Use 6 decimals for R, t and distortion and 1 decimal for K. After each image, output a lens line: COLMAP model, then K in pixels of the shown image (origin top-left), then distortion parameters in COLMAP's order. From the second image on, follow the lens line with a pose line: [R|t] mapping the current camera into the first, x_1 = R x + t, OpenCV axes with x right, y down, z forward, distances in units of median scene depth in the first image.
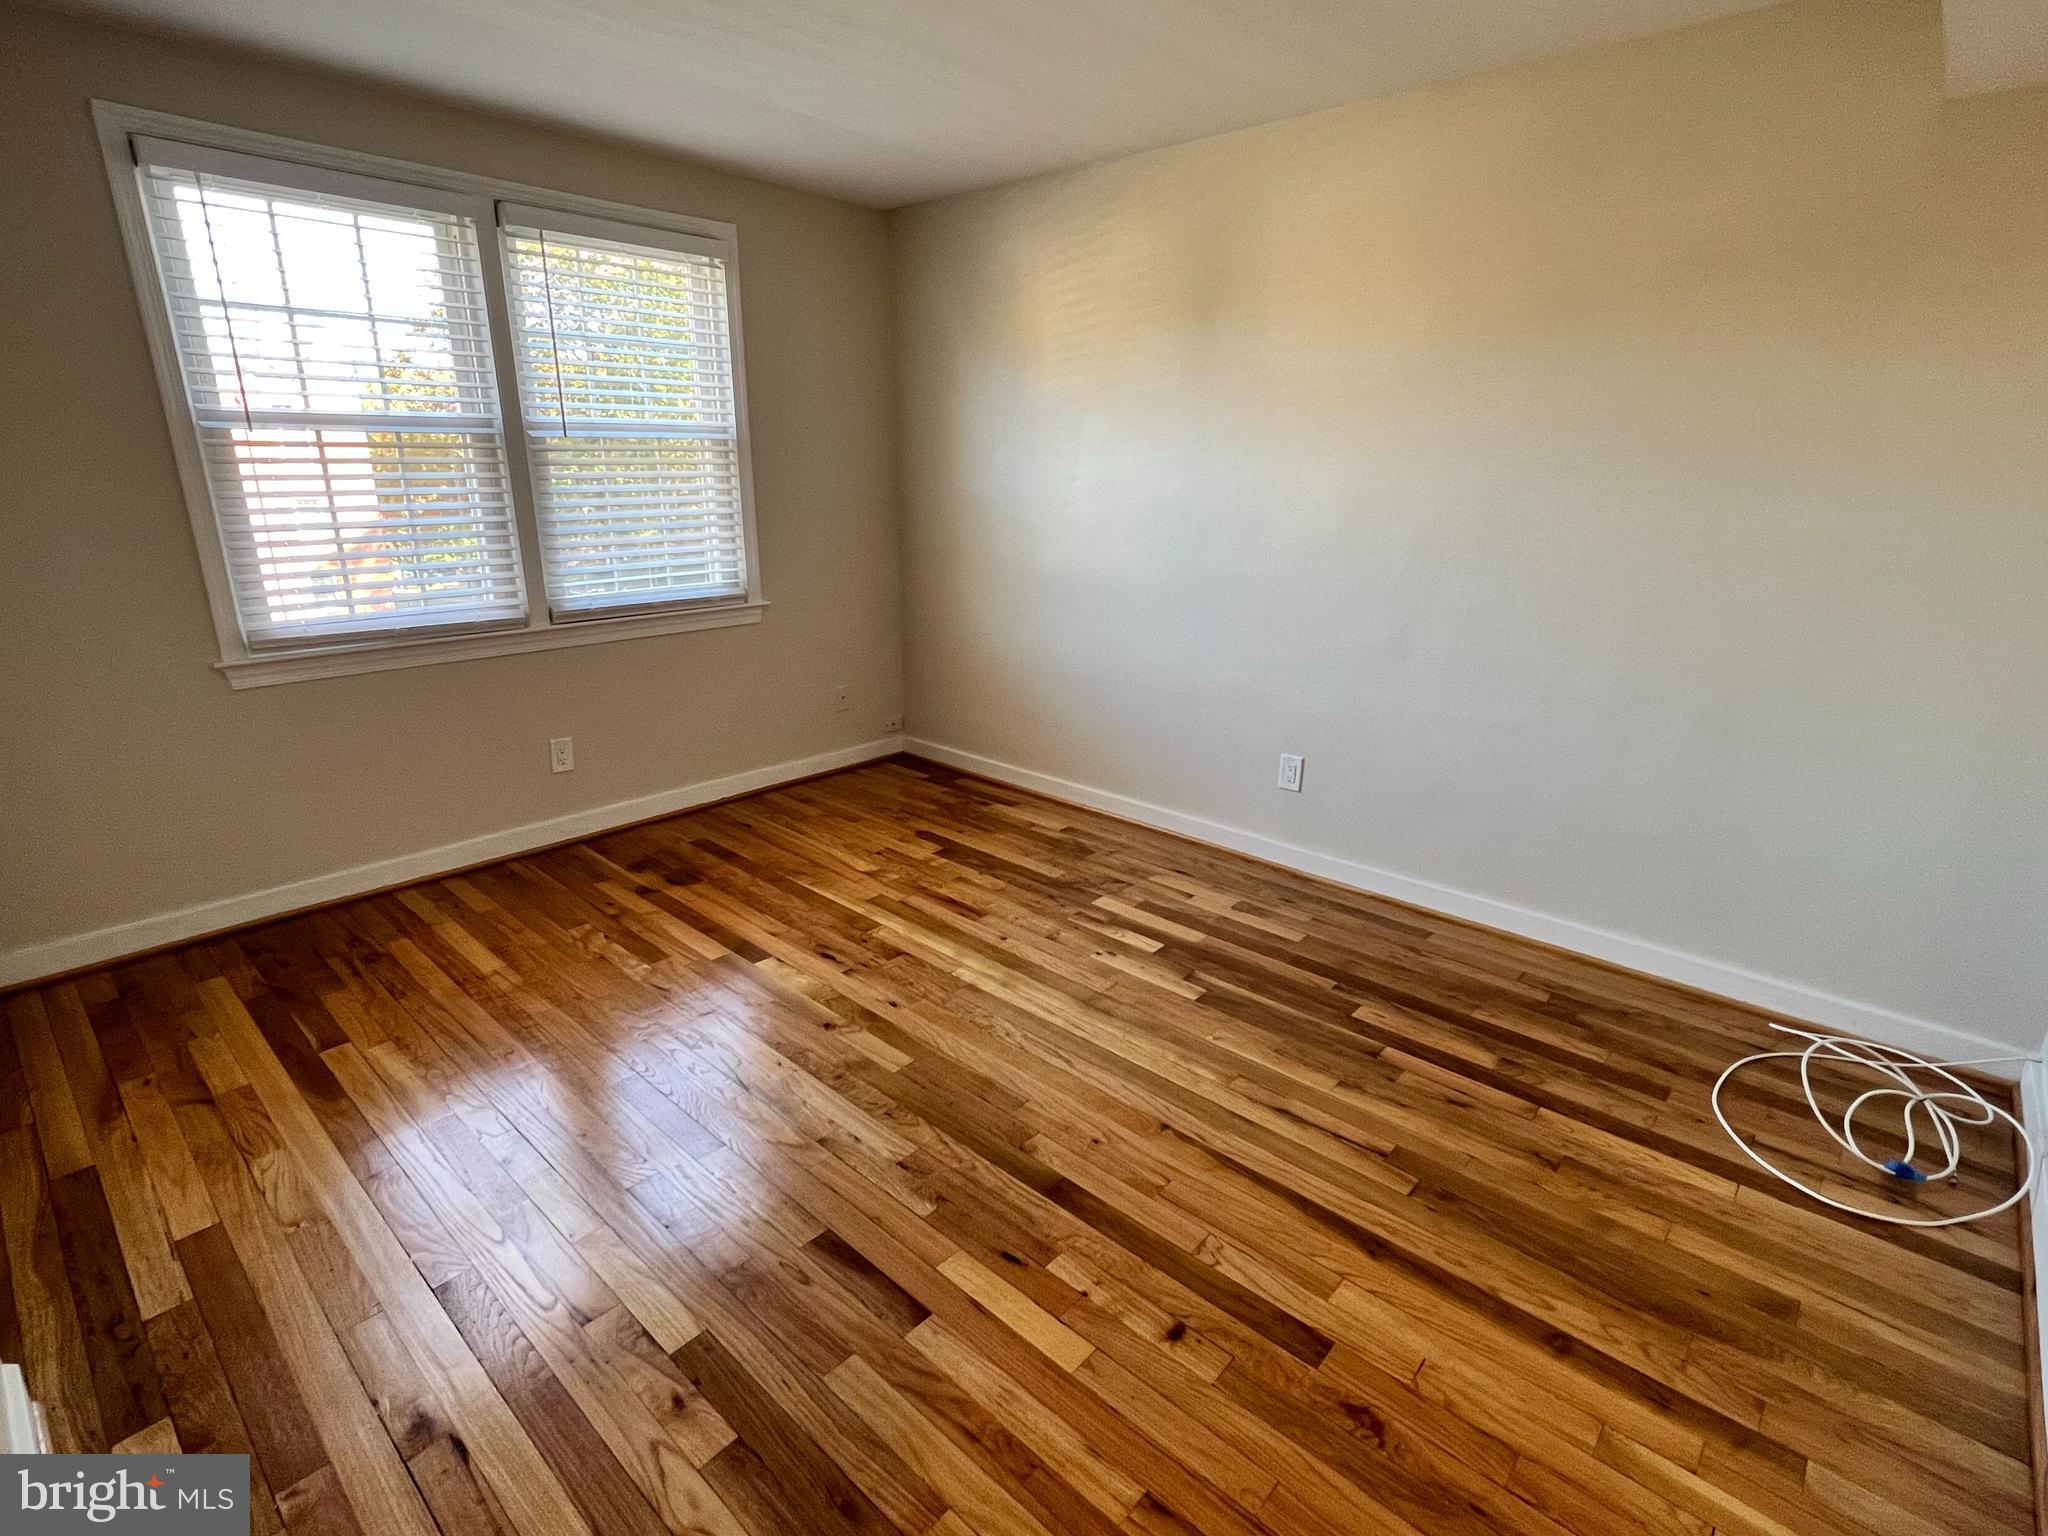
lens RADIAL K [[985.3, 0, 1023.7], [0, 985.3, 770.1], [0, 0, 1]] dist [0.002714, 0.000605]
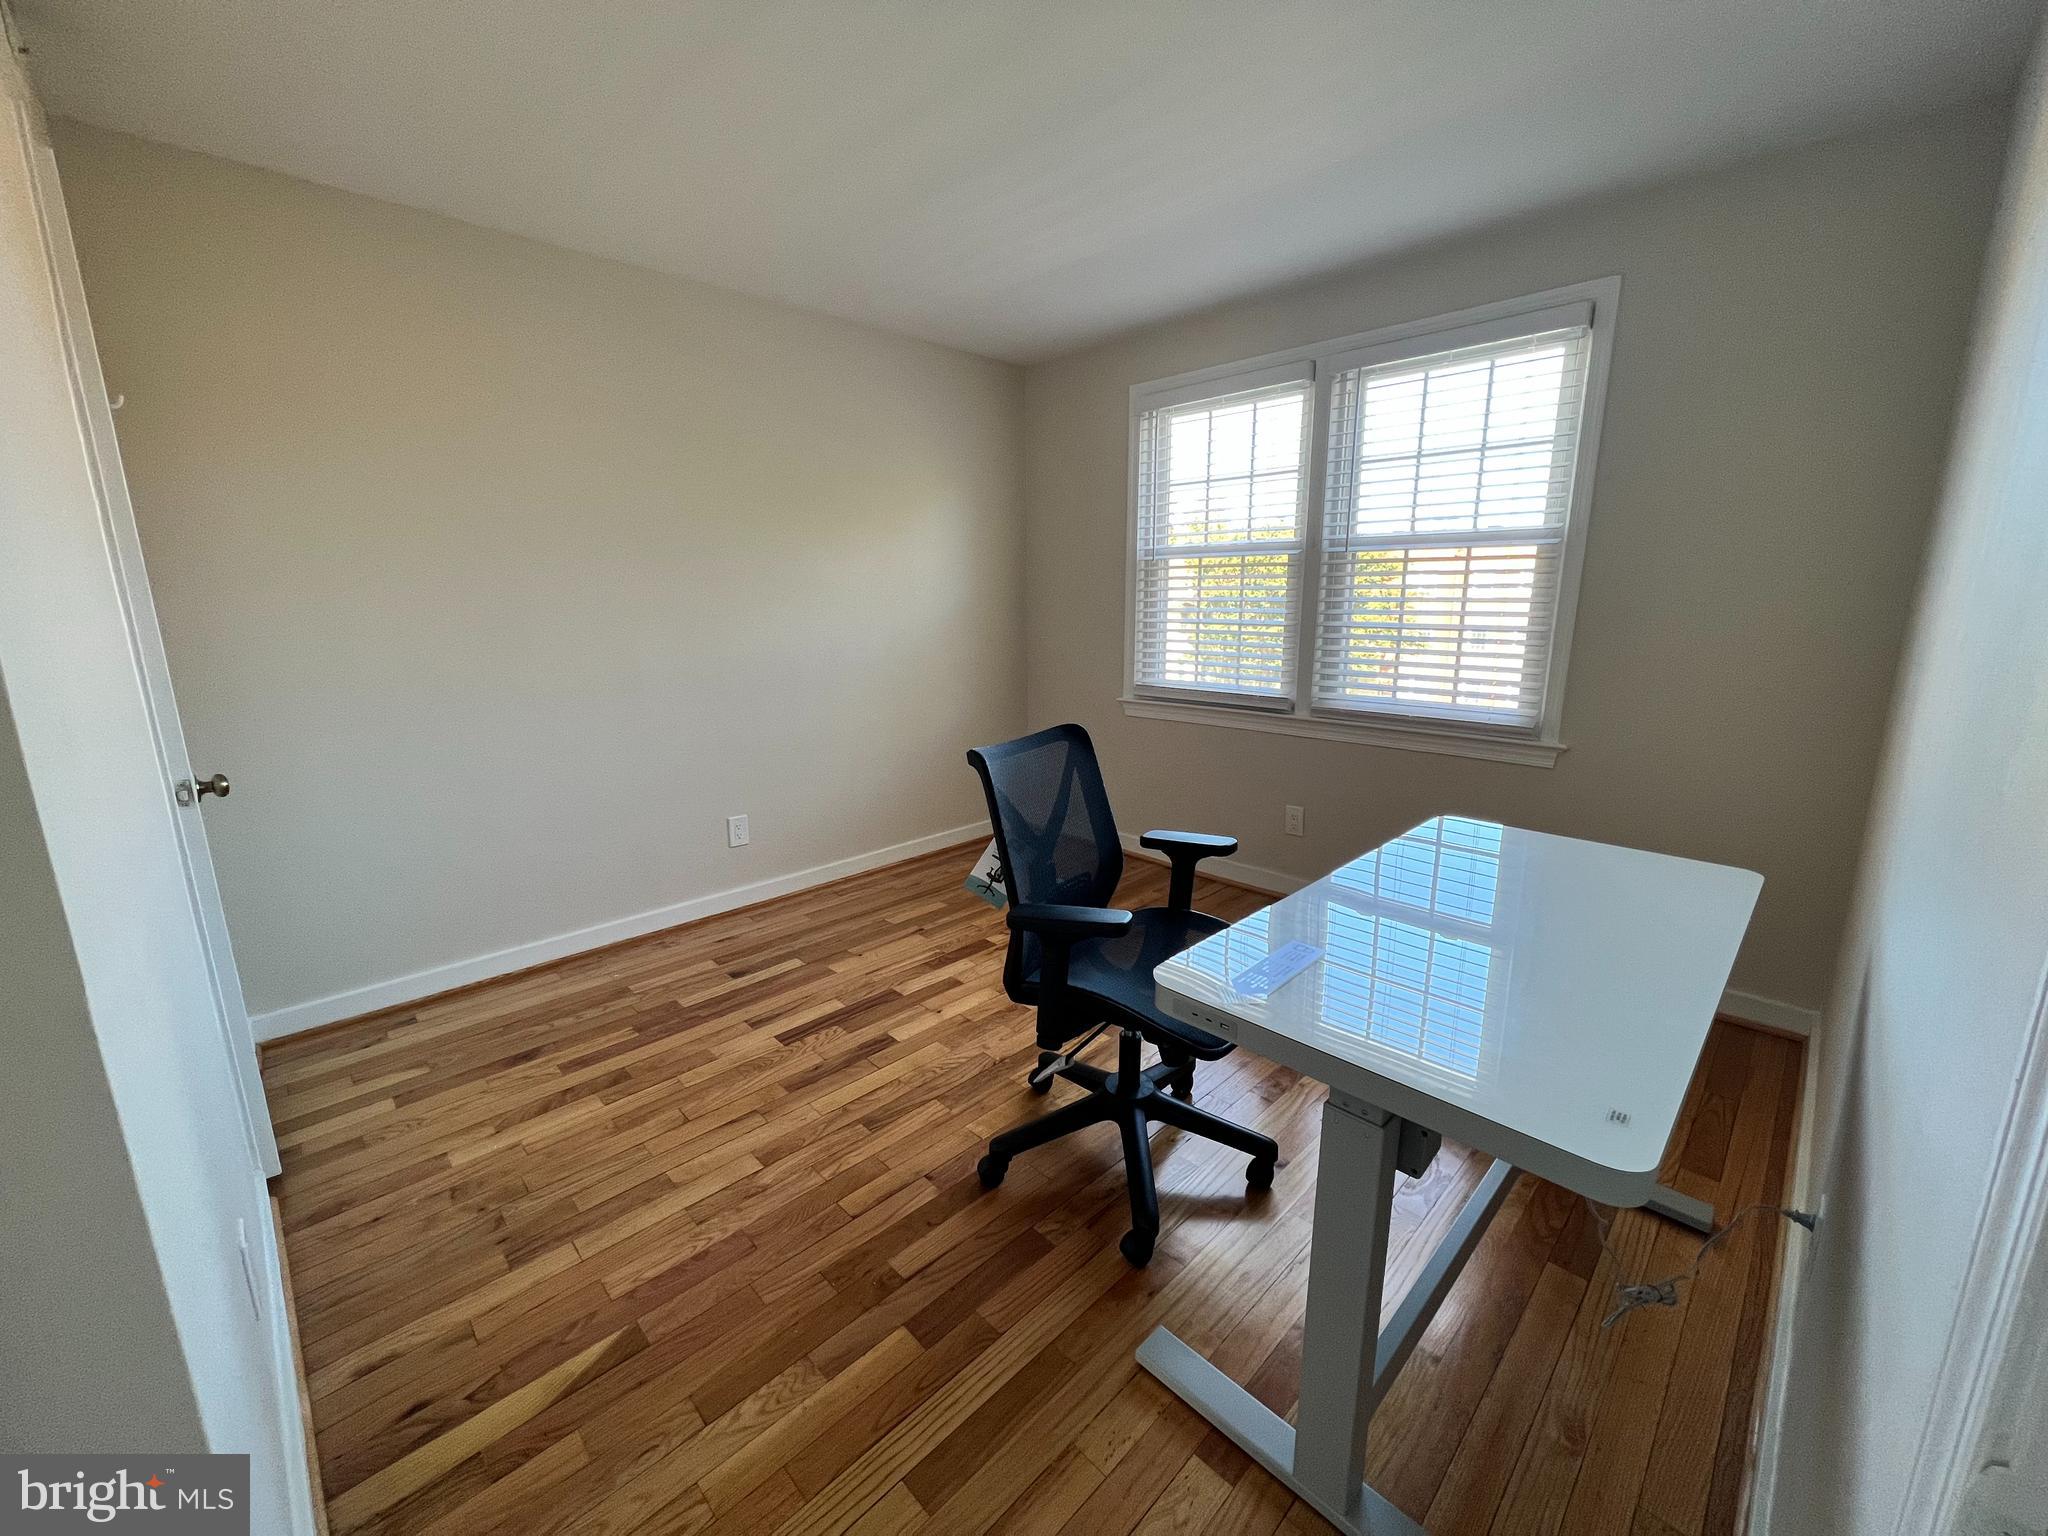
lens RADIAL K [[821.7, 0, 1015.9], [0, 821.7, 763.9], [0, 0, 1]] dist [-0.000188, 0.001474]
pose [[-0.064203, 0.202289, -0.977219, 0.532538], [-0.289080, 0.933484, 0.212228, -0.222508], [0.955150, 0.296120, -0.001455, 0.776043]]
